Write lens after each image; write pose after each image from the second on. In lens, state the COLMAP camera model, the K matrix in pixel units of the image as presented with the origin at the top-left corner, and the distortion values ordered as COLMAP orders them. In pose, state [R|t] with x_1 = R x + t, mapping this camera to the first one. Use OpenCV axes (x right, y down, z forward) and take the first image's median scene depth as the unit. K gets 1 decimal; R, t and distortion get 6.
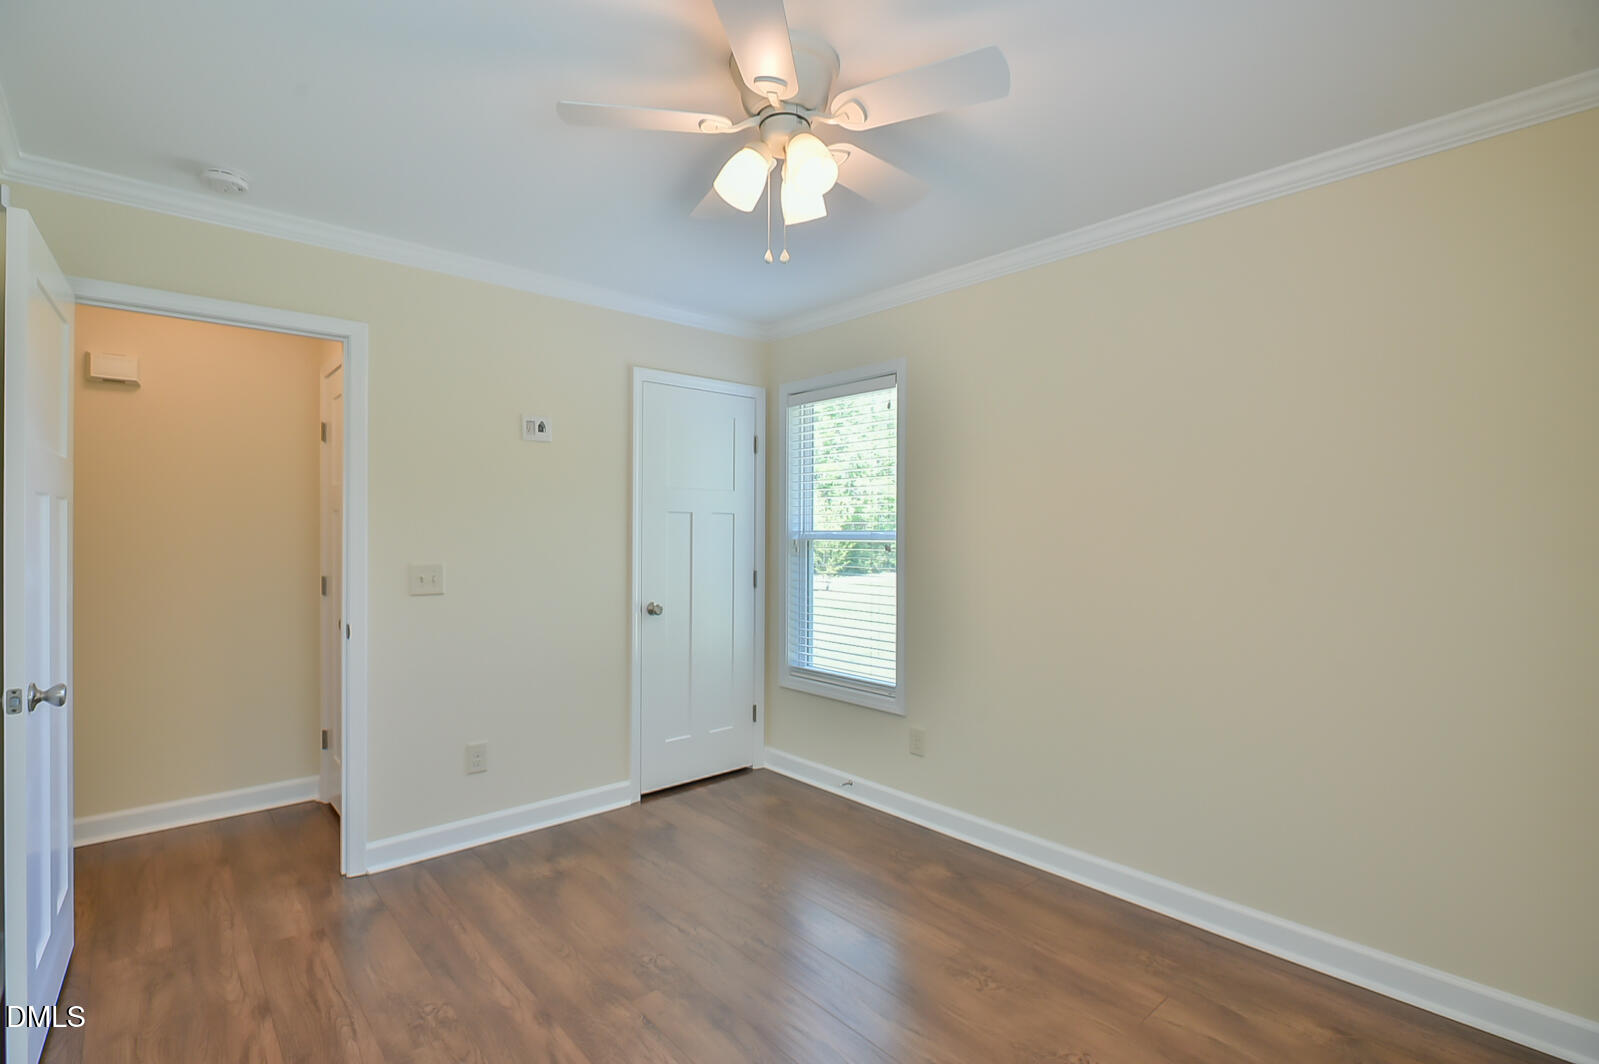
lens RADIAL K [[757.1, 0, 795.2], [0, 757.1, 531.3], [0, 0, 1]] dist [-0.012419, 0.000728]
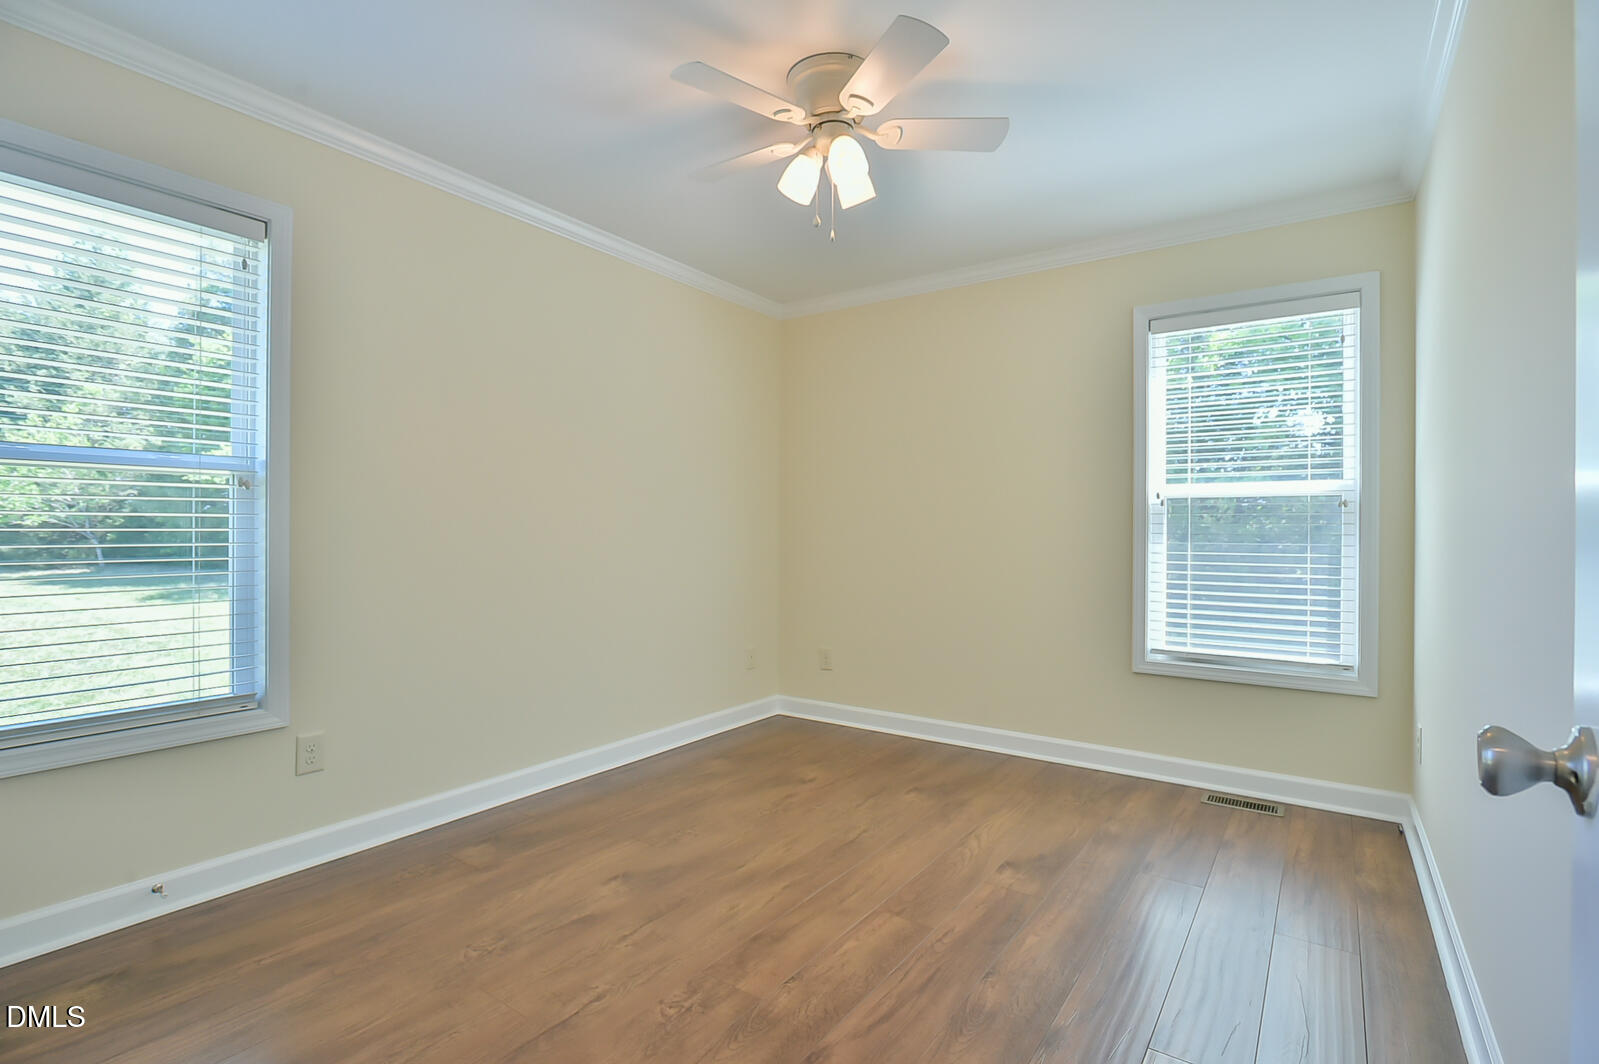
lens RADIAL K [[757.1, 0, 797.8], [0, 757.1, 535.2], [0, 0, 1]] dist [-0.012419, 0.000728]
pose [[-0.244988, -0.002874, 0.969522, -0.866696], [-0.007567, 0.999971, 0.001052, 0.088644], [-0.969497, -0.007079, -0.245002, 0.975766]]
